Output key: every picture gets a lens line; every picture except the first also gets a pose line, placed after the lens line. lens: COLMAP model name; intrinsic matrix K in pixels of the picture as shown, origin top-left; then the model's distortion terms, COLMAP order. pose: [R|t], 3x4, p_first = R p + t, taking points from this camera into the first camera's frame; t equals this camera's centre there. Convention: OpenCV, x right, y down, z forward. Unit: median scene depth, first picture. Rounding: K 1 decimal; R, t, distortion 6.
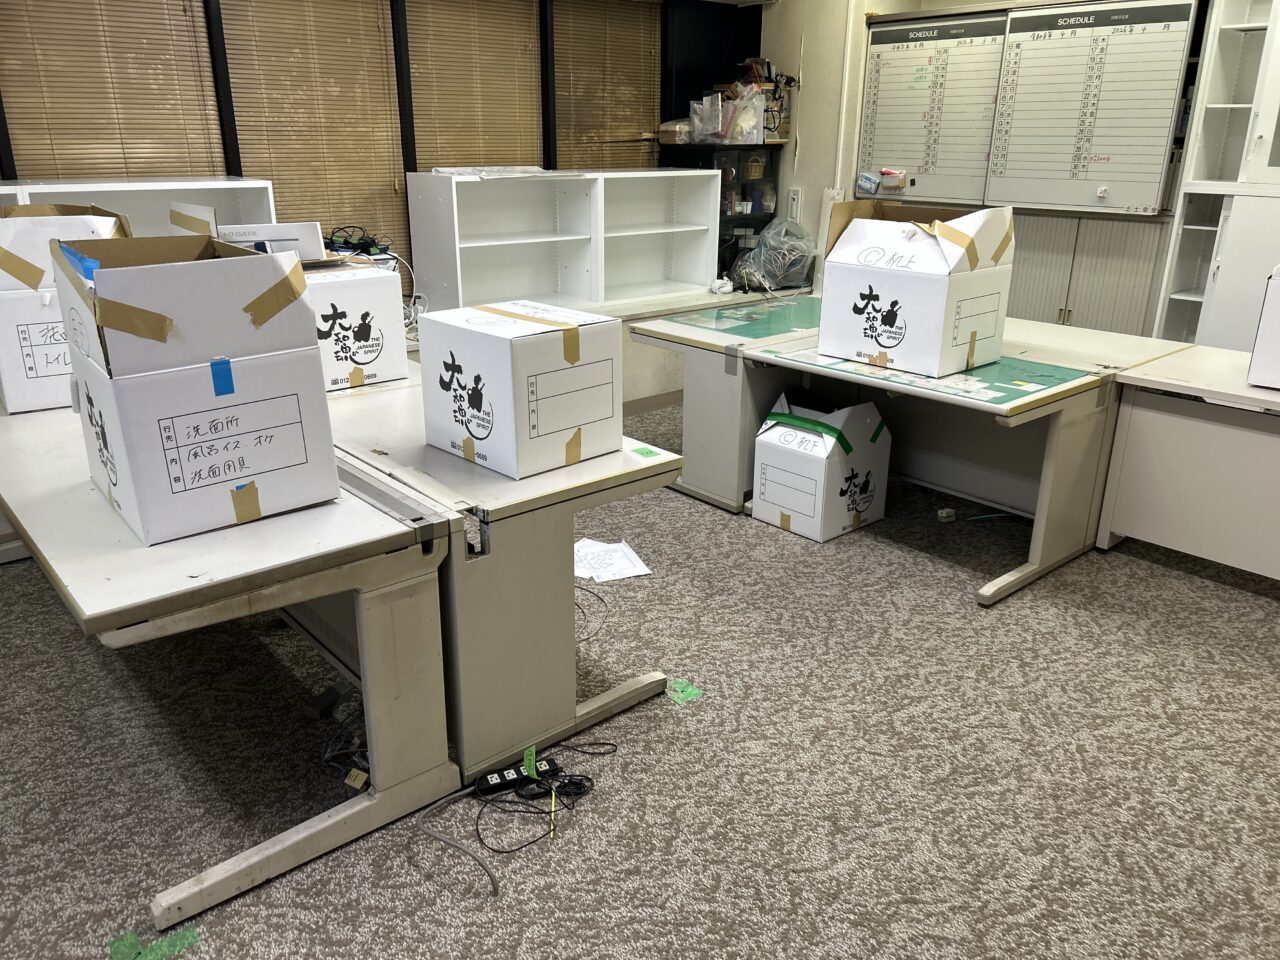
lens RADIAL K [[949.1, 0, 635.8], [0, 949.1, 483.9], [0, 0, 1]] dist [0.037921, -0.039142]
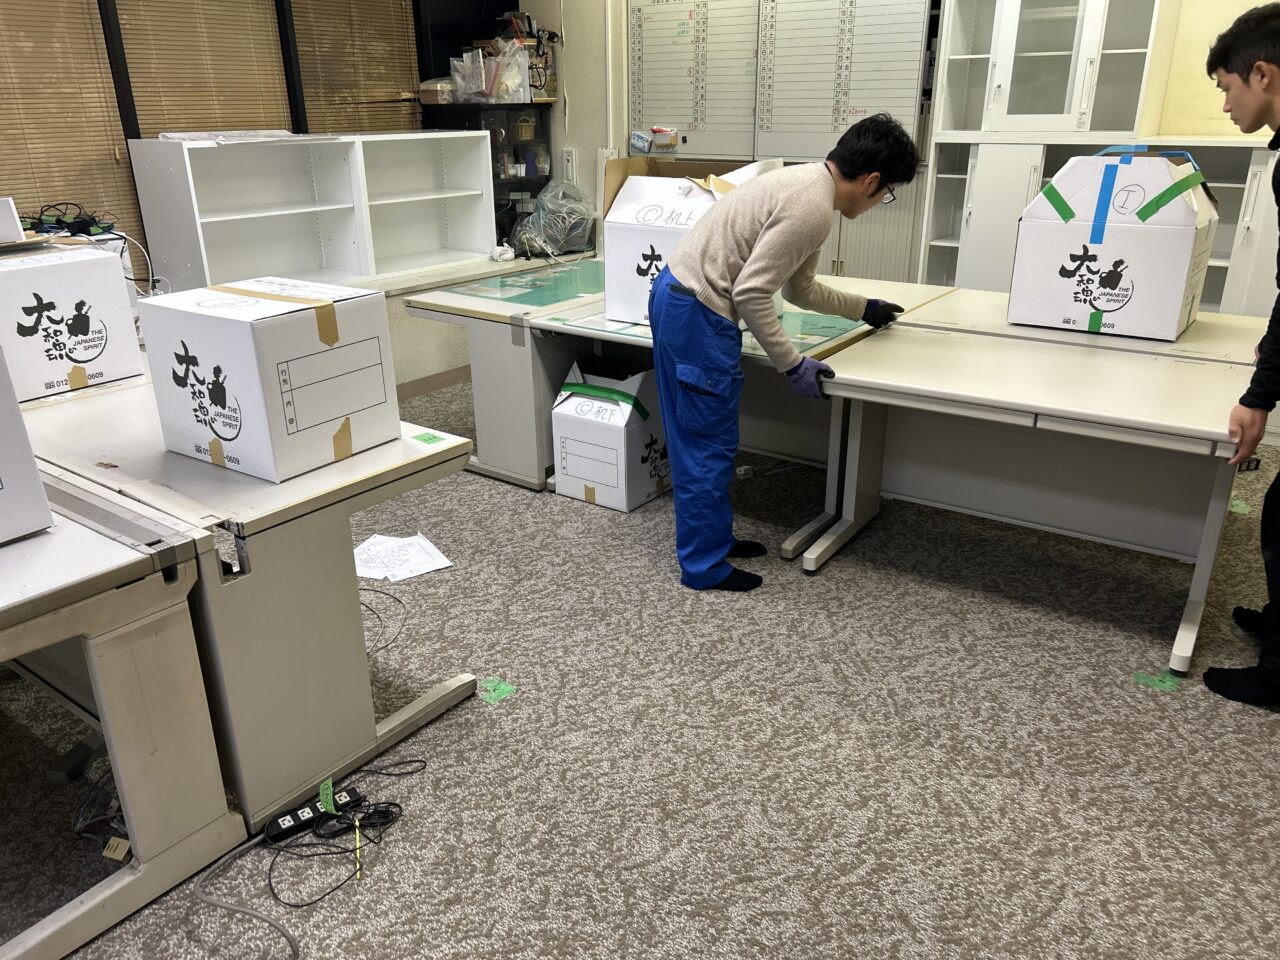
lens RADIAL K [[949.1, 0, 635.8], [0, 949.1, 483.9], [0, 0, 1]] dist [0.037921, -0.039142]
pose [[0.975291, -0.095371, 0.199278, 0.019959], [0.089014, 0.995201, 0.040644, -0.009499], [-0.202198, -0.021901, 0.979100, 0.069290]]
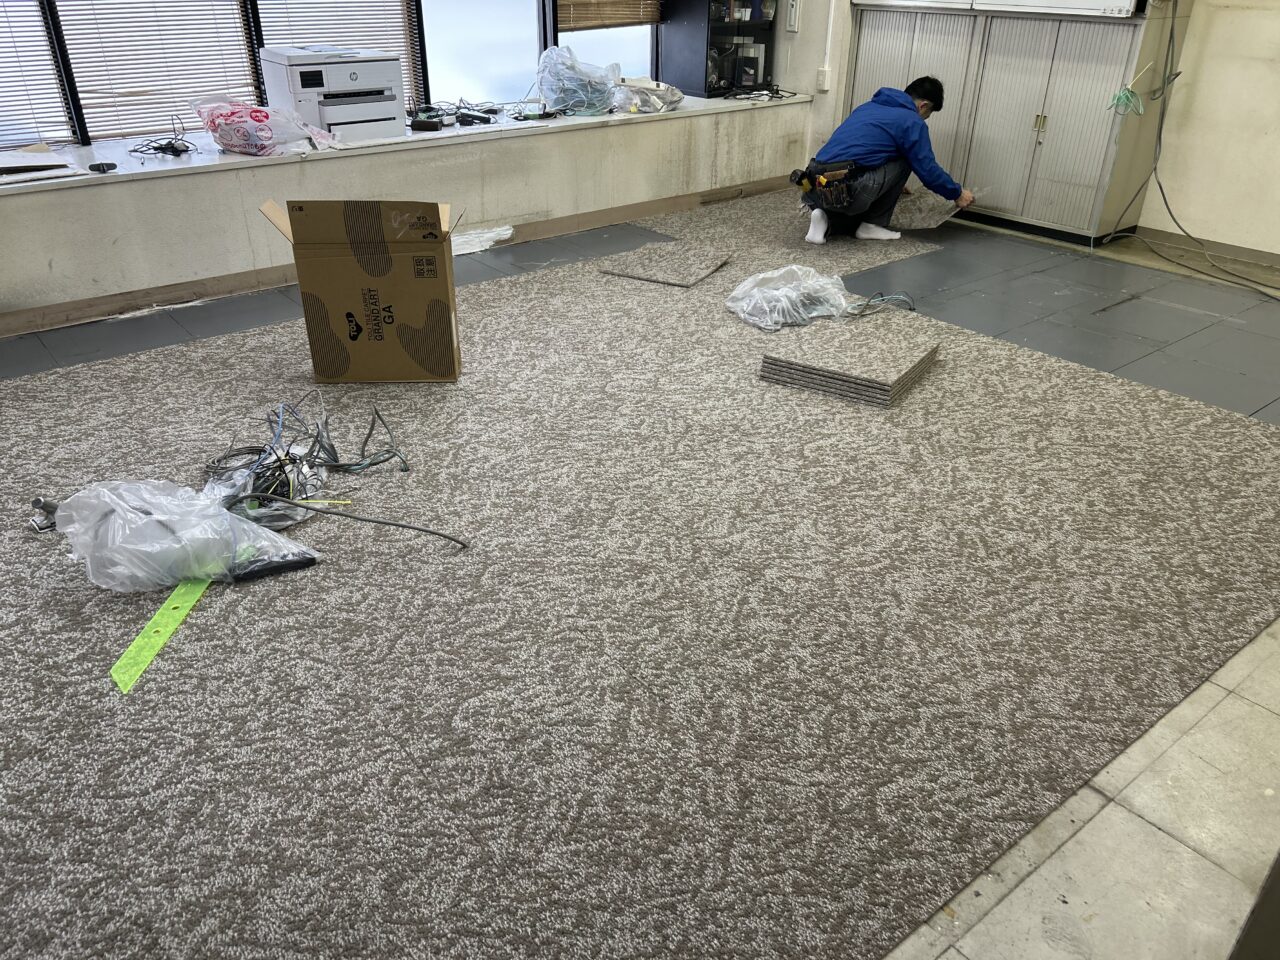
lens RADIAL K [[953.9, 0, 626.5], [0, 953.9, 471.6], [0, 0, 1]] dist [0.087557, -0.131874]
pose [[0.999053, 0.018715, -0.039271, 0.099589], [-0.012865, 0.989459, 0.144241, 0.111396], [0.041557, -0.143599, 0.988763, -0.228461]]
